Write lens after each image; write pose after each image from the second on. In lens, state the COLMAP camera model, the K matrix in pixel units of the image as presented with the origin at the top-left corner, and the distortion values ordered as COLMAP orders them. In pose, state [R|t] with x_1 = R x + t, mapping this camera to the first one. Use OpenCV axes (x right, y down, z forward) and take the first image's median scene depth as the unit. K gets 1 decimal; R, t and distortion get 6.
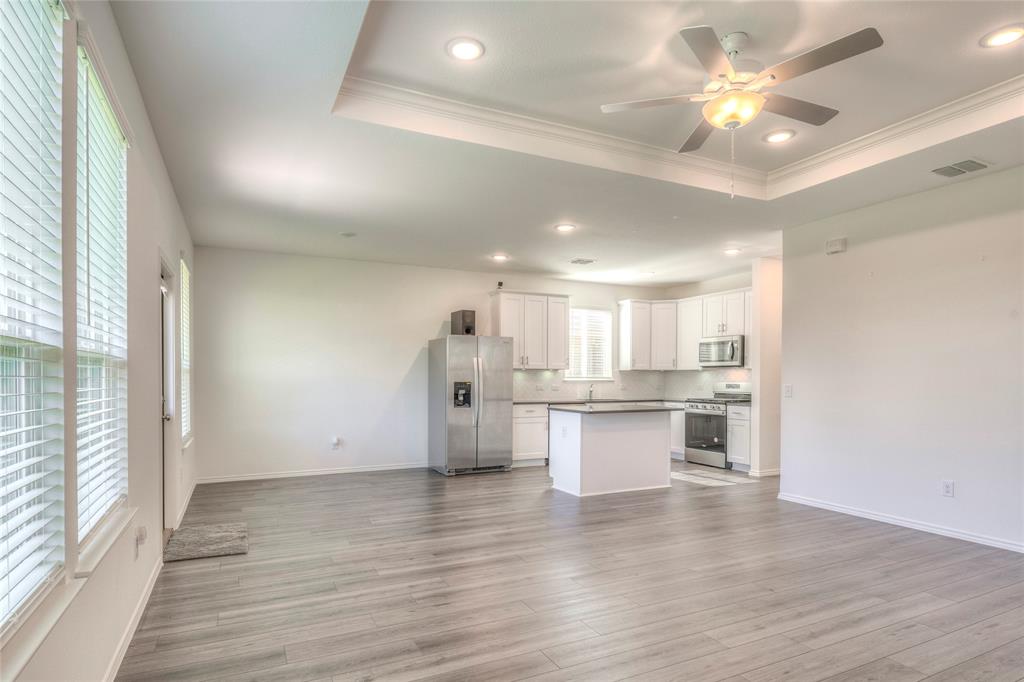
lens RADIAL K [[553.1, 0, 508.2], [0, 553.1, 382.7], [0, 0, 1]] dist [-0.001690, -0.005110]
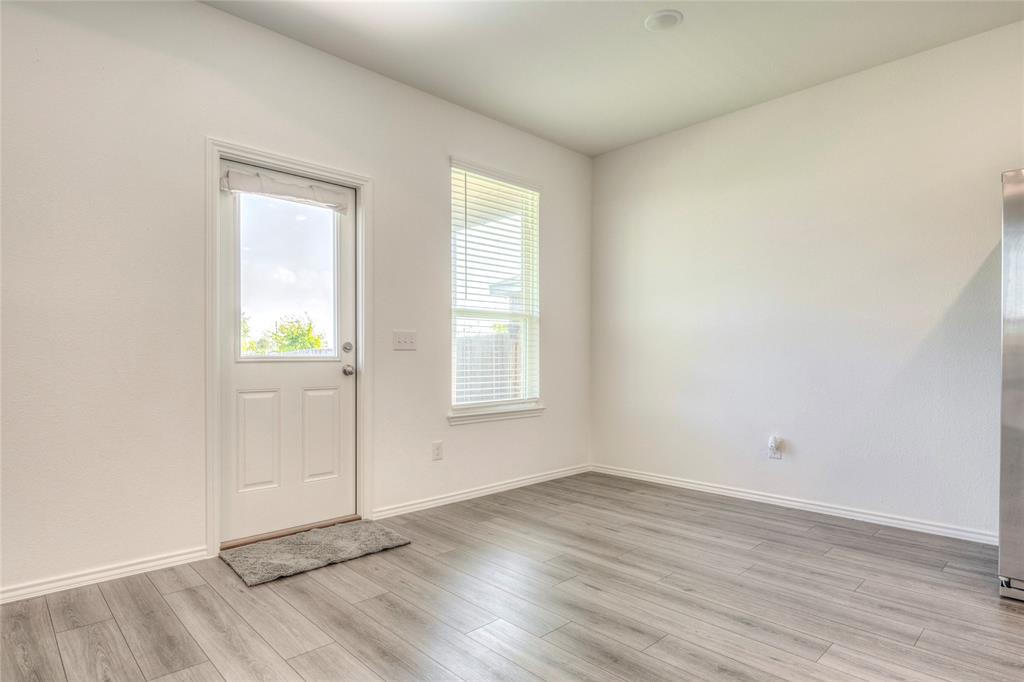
lens RADIAL K [[553.1, 0, 506.5], [0, 553.1, 360.7], [0, 0, 1]] dist [-0.001690, -0.005110]
pose [[0.301576, 0.003169, -0.953437, 0.104523], [-0.008840, 0.999961, 0.000528, 0.026673], [0.953401, 0.008269, 0.301593, 0.557784]]
